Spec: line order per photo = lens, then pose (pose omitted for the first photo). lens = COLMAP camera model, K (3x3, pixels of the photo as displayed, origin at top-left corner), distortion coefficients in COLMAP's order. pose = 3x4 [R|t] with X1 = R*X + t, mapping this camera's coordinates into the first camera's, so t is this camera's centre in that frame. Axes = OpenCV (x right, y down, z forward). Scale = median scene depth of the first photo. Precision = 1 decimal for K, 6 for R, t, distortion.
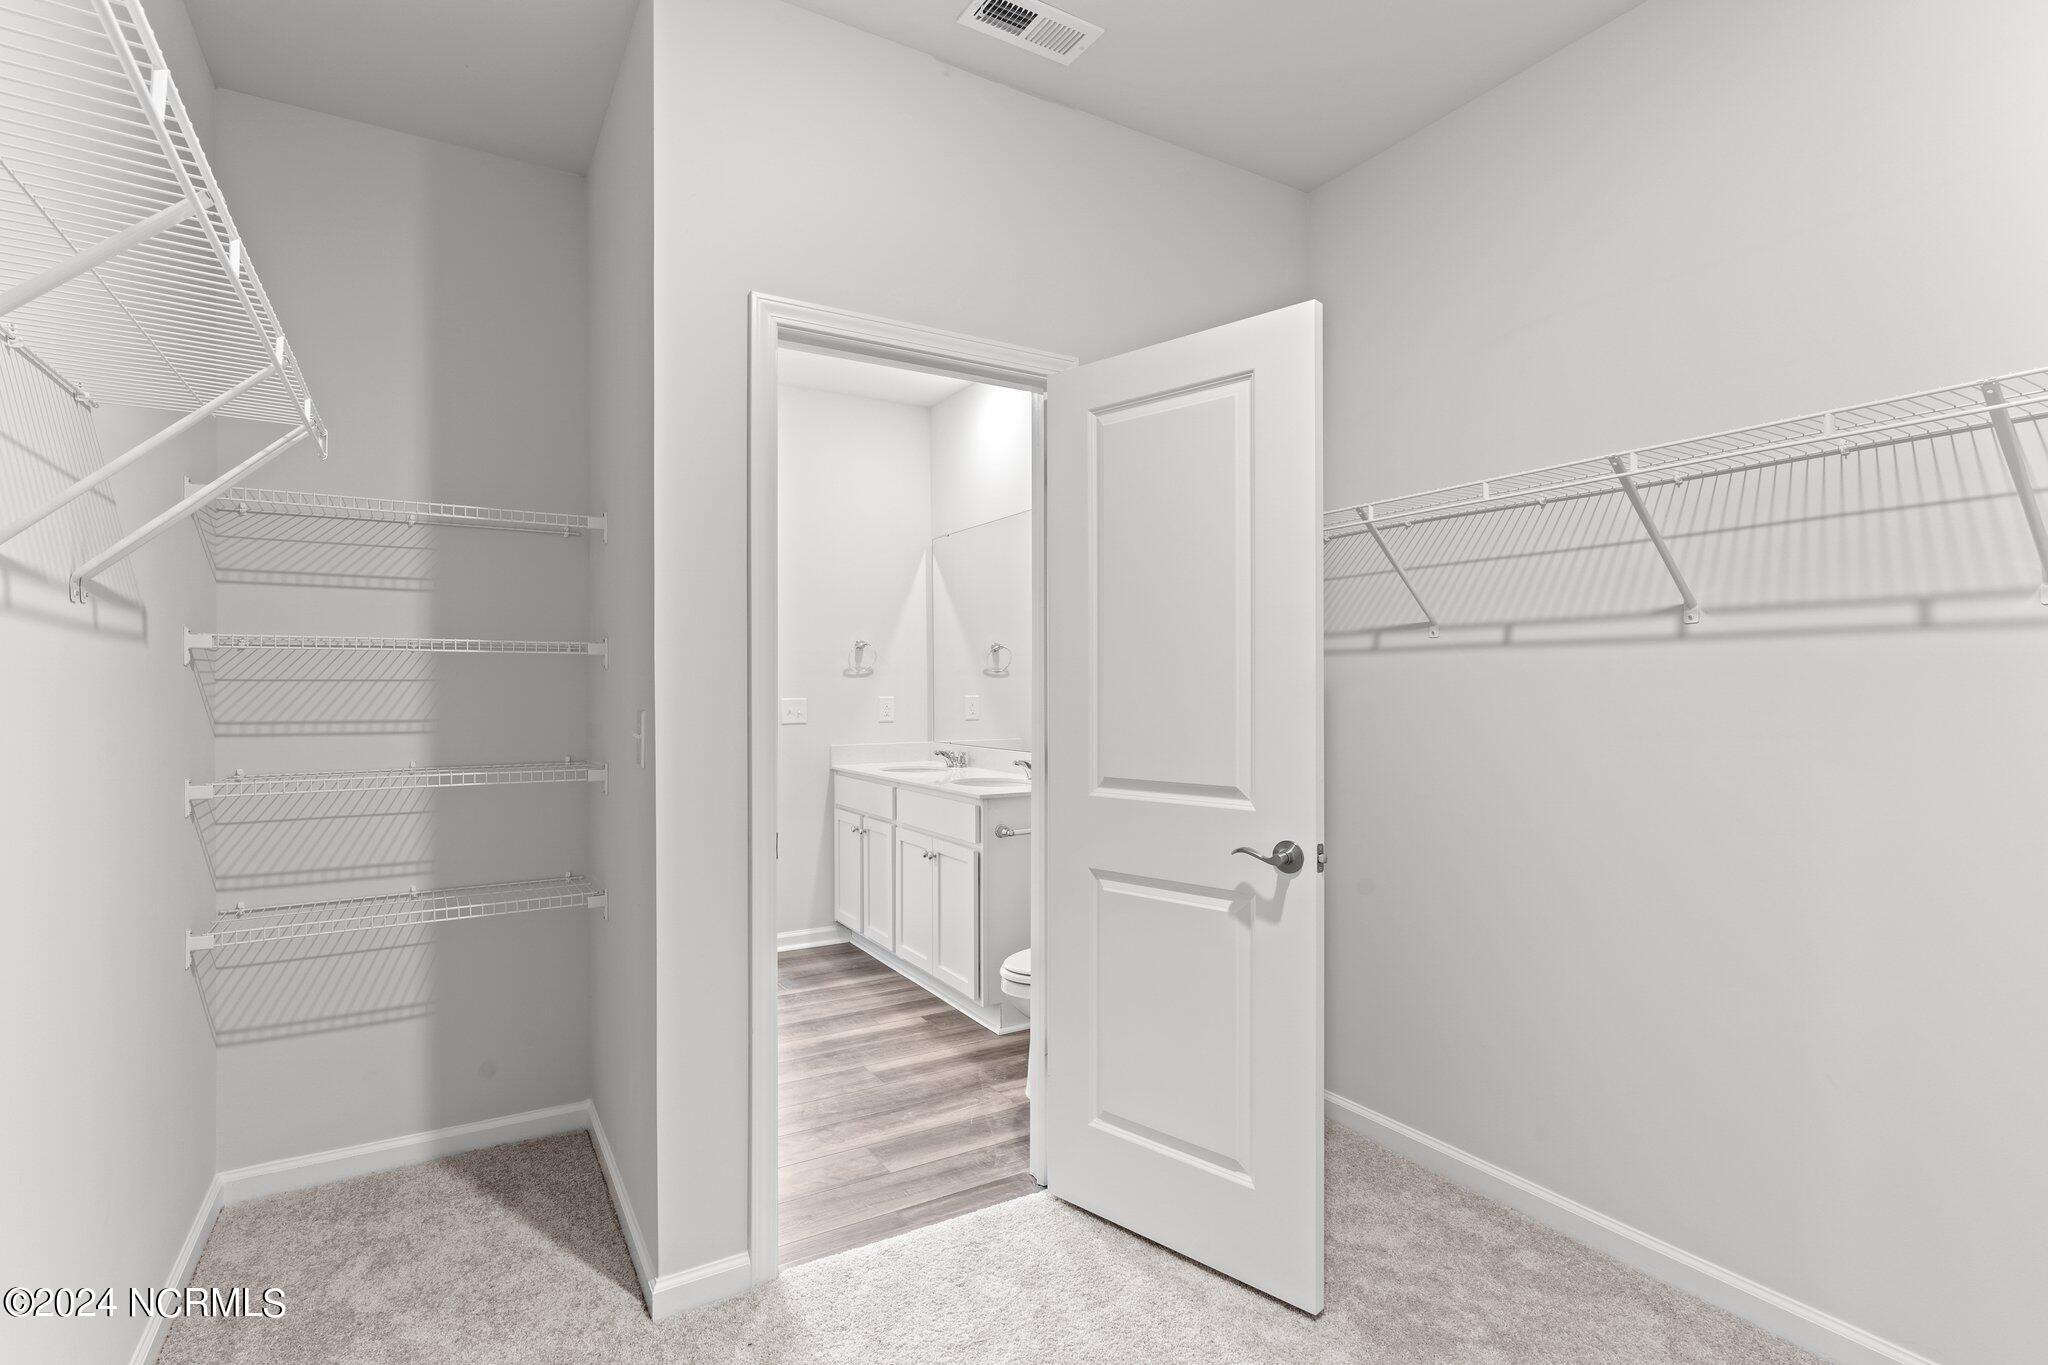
lens RADIAL K [[978.3, 0, 1017.3], [0, 978.3, 681.9], [0, 0, 1]] dist [0.002367, -0.000431]
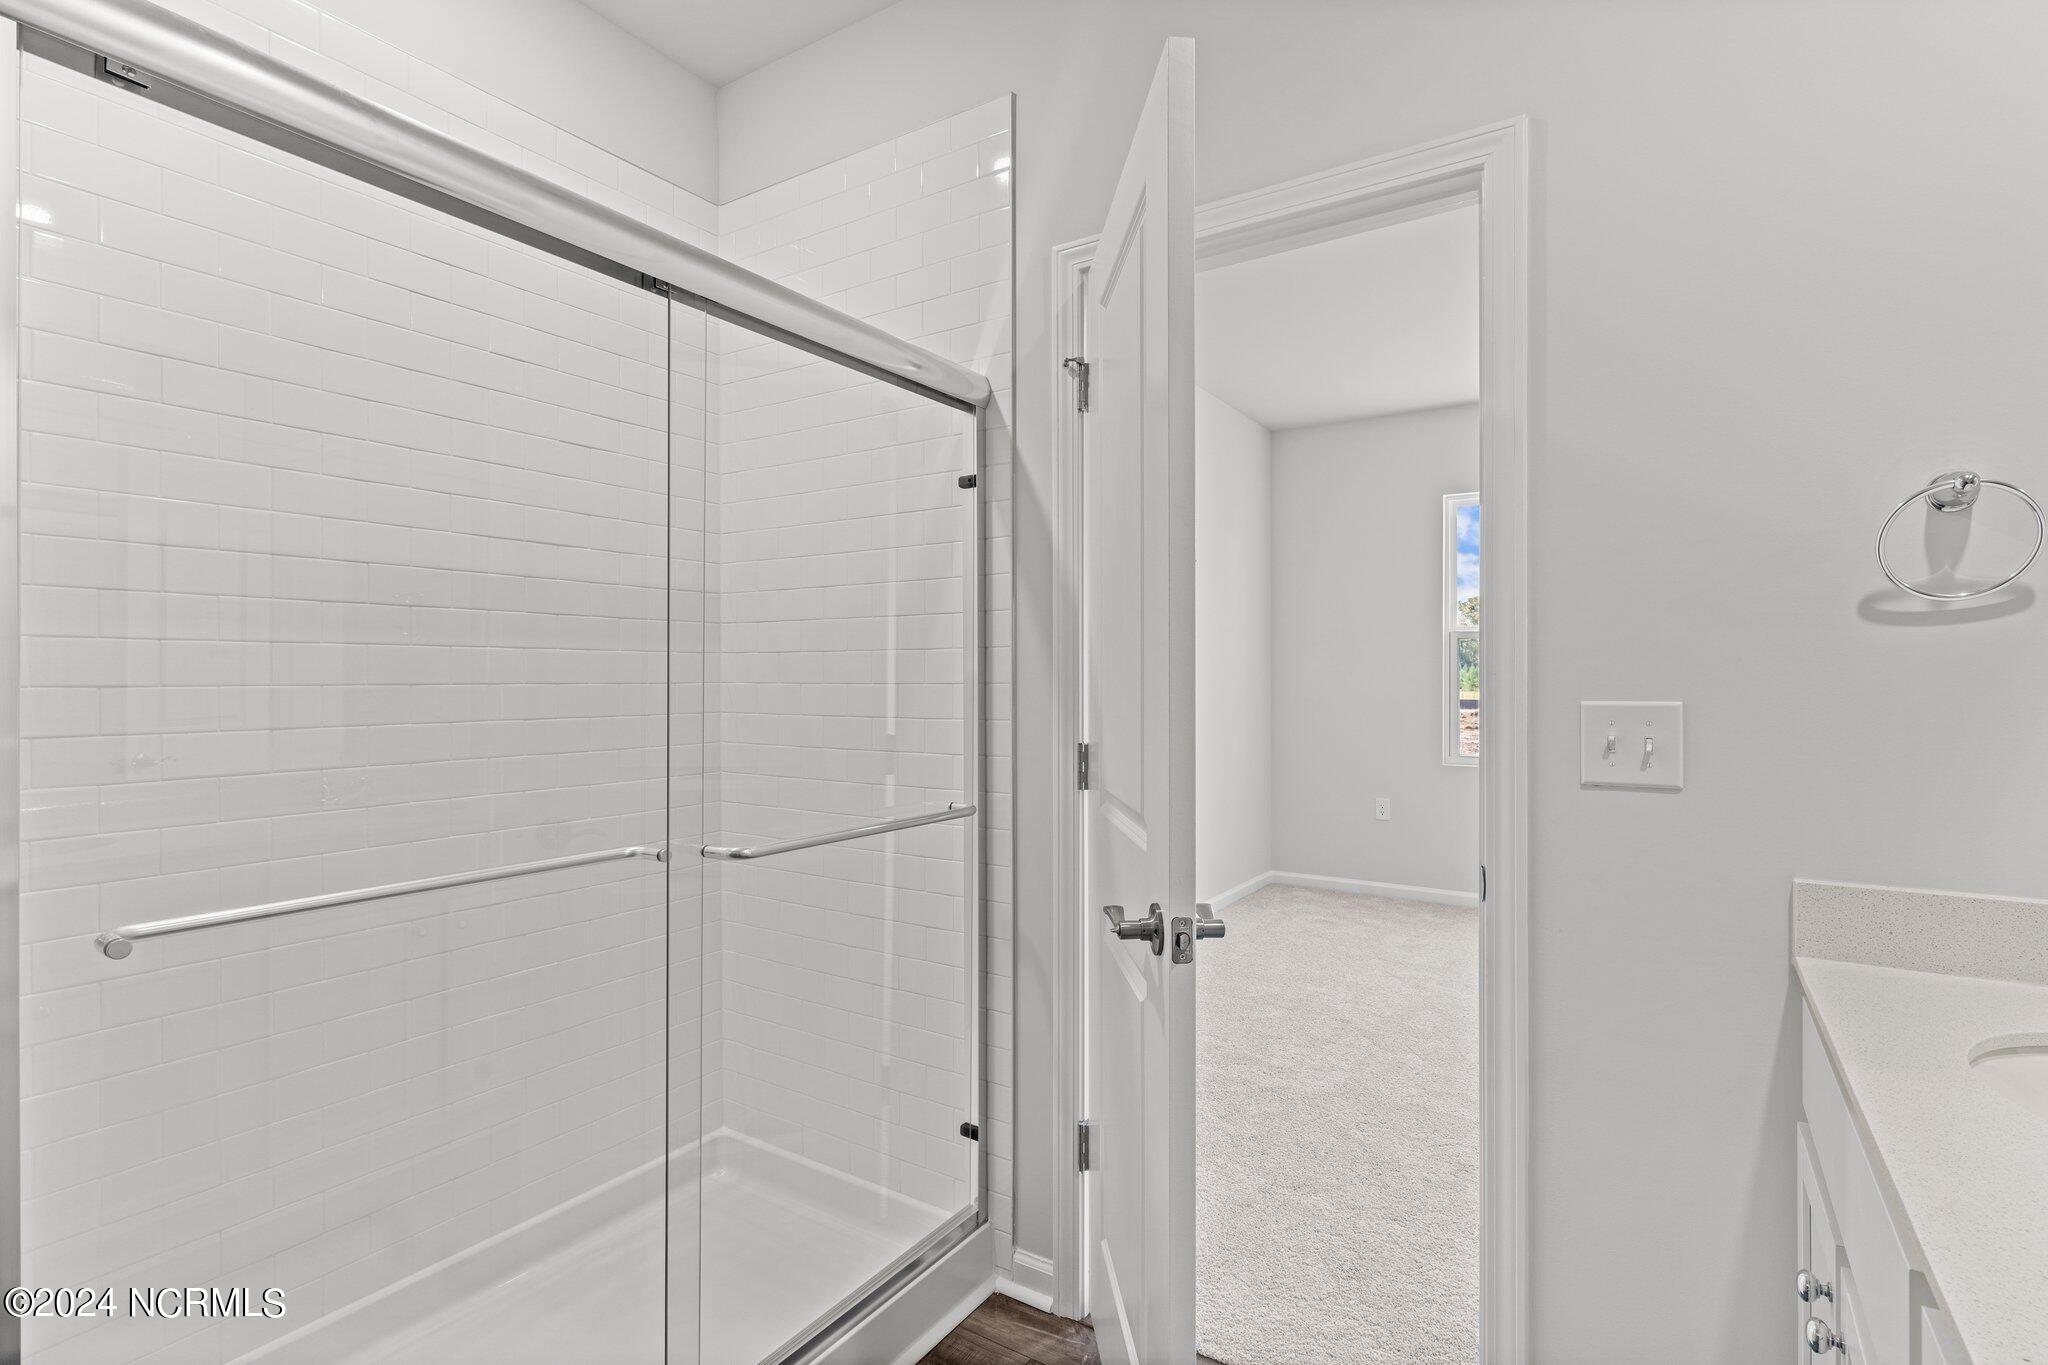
lens RADIAL K [[987.6, 0, 1002.7], [0, 987.6, 679.5], [0, 0, 1]] dist [0.001097, 0.000134]
pose [[0.422874, 0.004569, -0.906177, -0.036826], [0.005120, 0.999959, 0.007431, 0.006989], [0.906174, -0.007782, 0.422833, 0.702557]]
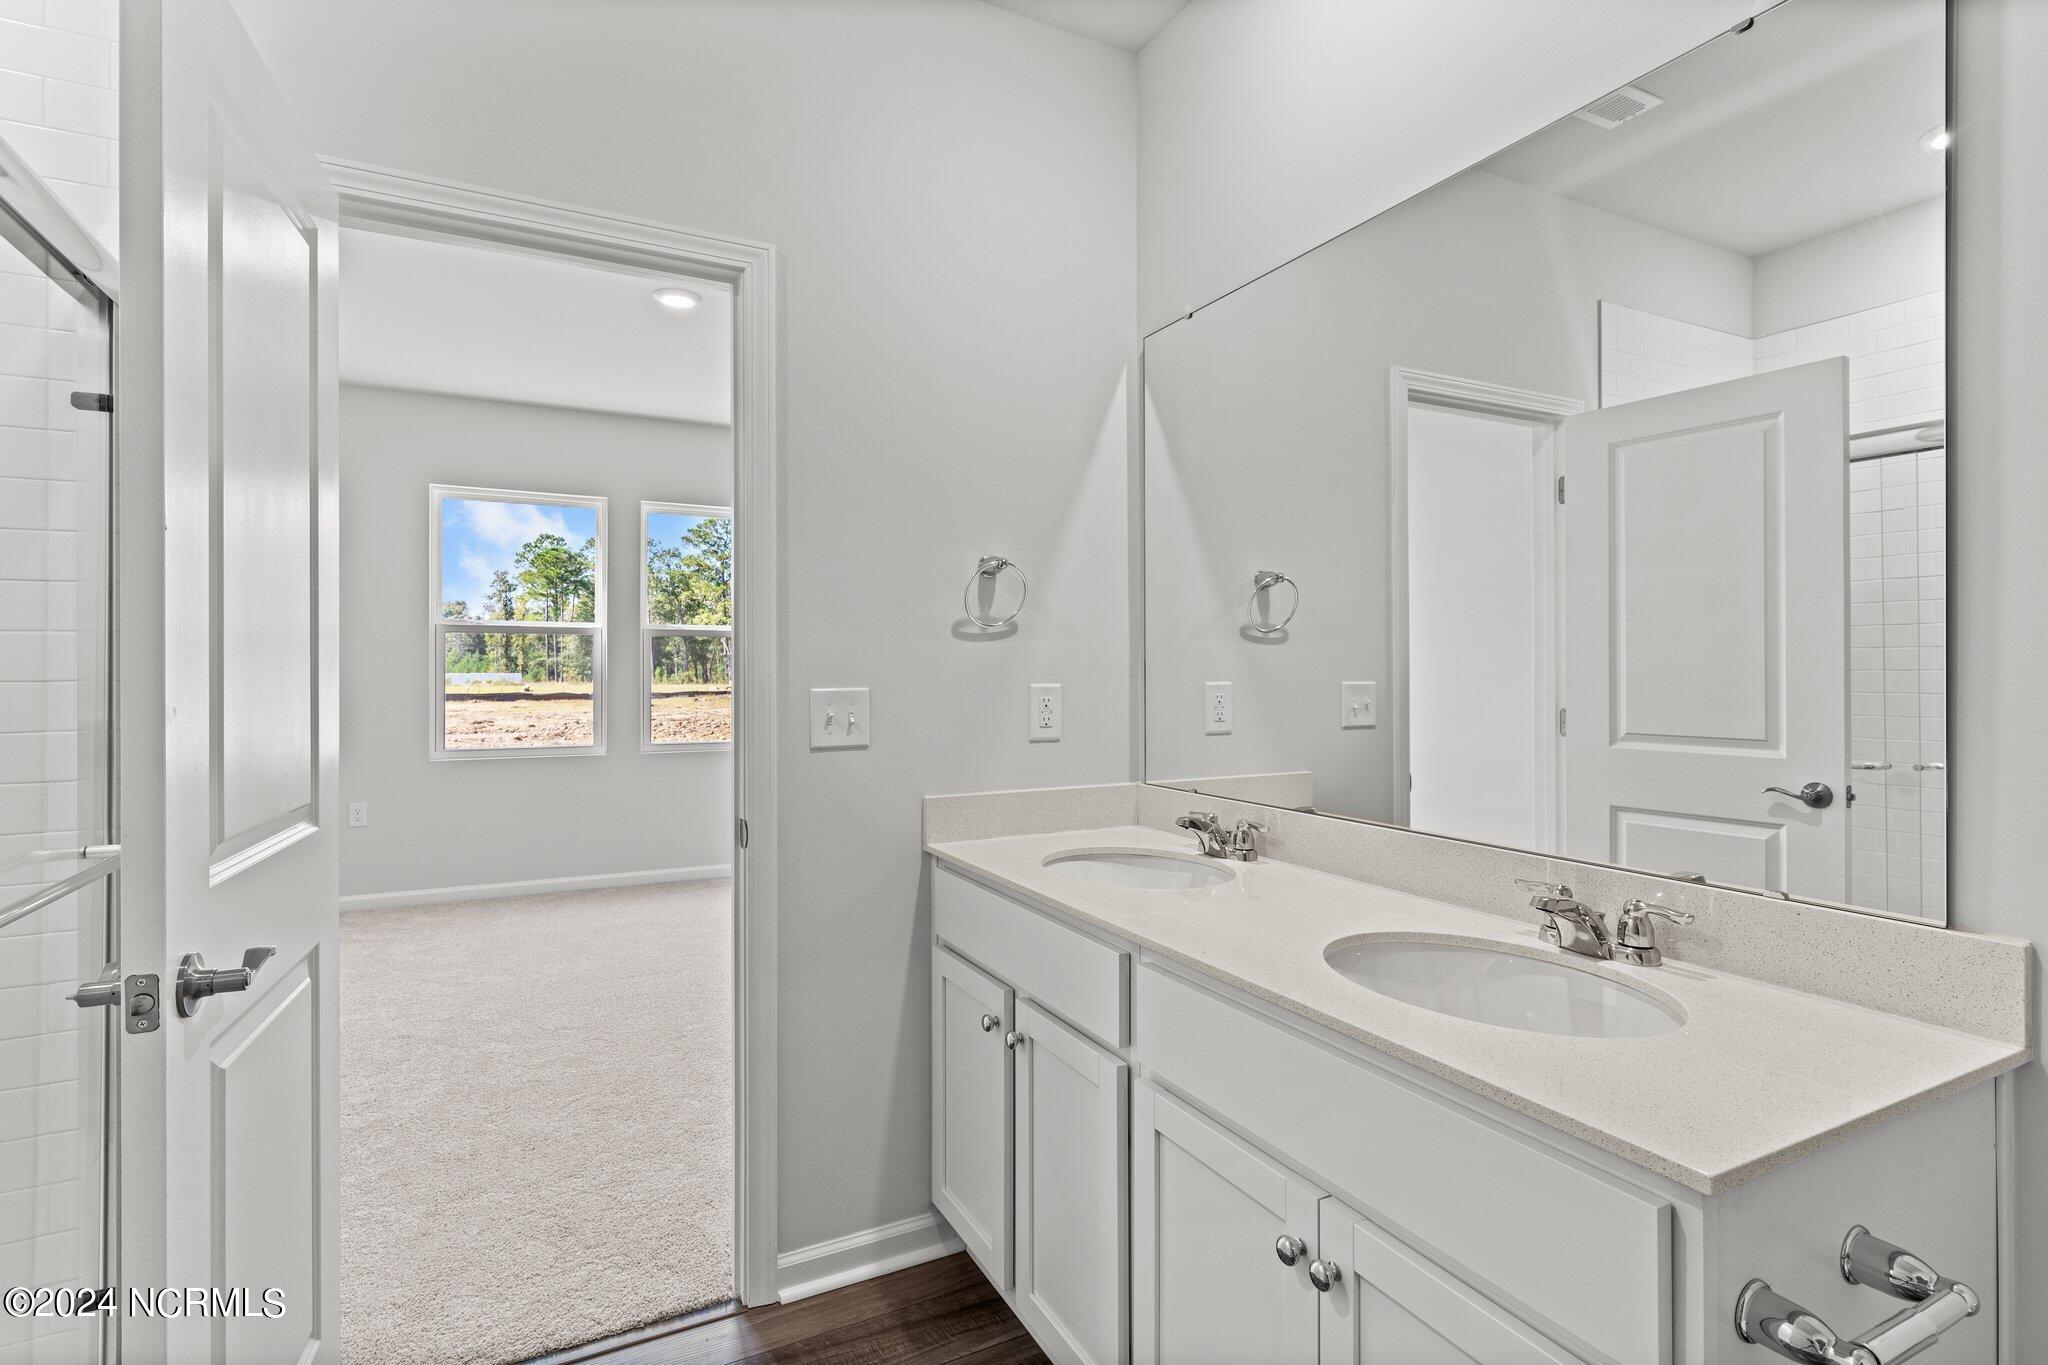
lens RADIAL K [[988.0, 0, 1023.5], [0, 988.0, 666.3], [0, 0, 1]] dist [-0.001348, -0.000350]
pose [[0.998304, 0.002844, -0.058148, -0.123935], [-0.002725, 0.999994, 0.002142, 0.006344], [0.058154, -0.001980, 0.998306, 0.577785]]
